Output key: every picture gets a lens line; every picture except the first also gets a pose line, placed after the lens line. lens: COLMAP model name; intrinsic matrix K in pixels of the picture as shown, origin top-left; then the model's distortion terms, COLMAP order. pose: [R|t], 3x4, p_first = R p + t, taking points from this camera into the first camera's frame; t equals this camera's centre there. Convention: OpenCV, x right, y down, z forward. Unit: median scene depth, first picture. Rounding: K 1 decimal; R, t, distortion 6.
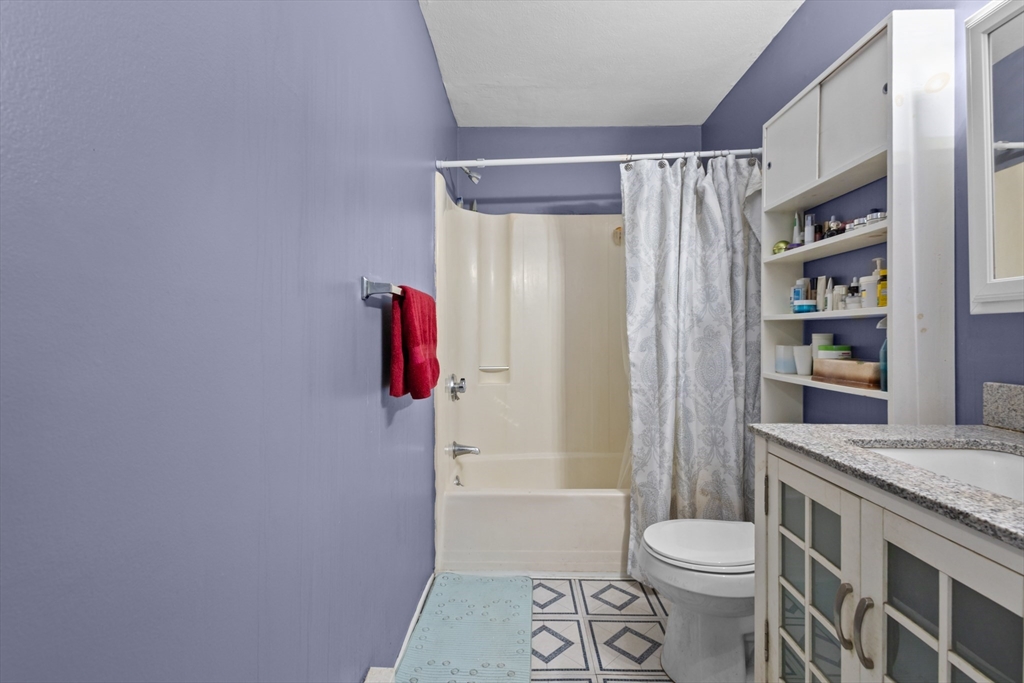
lens RADIAL K [[476.6, 0, 514.4], [0, 476.6, 339.9], [0, 0, 1]] dist [0.004863, -0.000601]
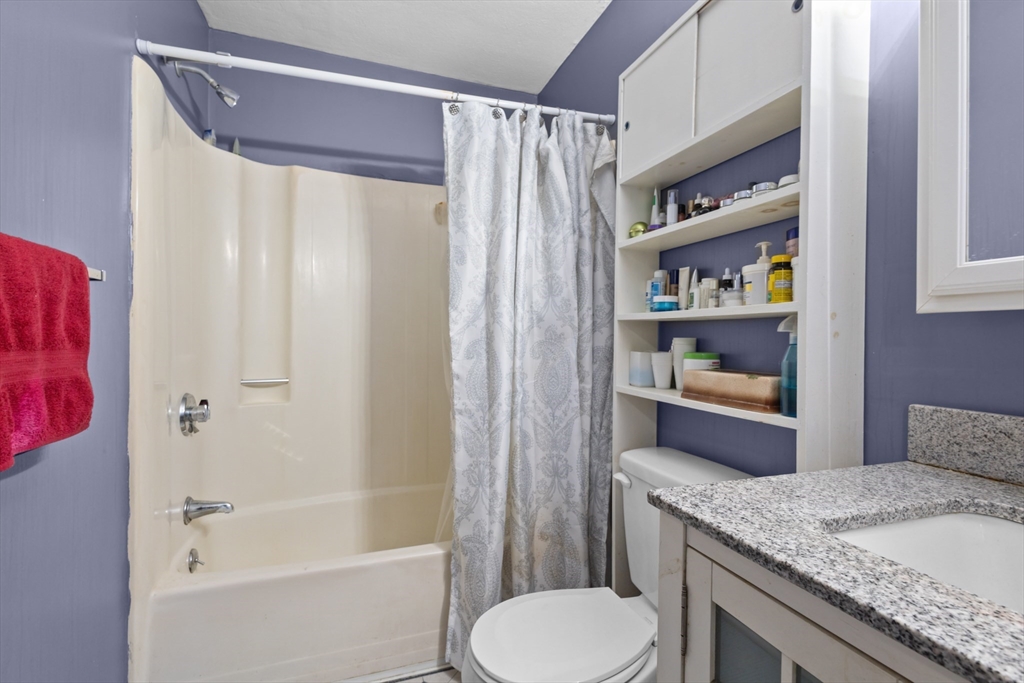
lens RADIAL K [[476.6, 0, 514.4], [0, 476.6, 339.9], [0, 0, 1]] dist [0.004863, -0.000601]
pose [[0.935437, 0.011005, 0.353323, 0.071635], [-0.009469, 0.999937, -0.006074, -0.001554], [-0.353368, 0.002337, 0.935482, 0.283976]]
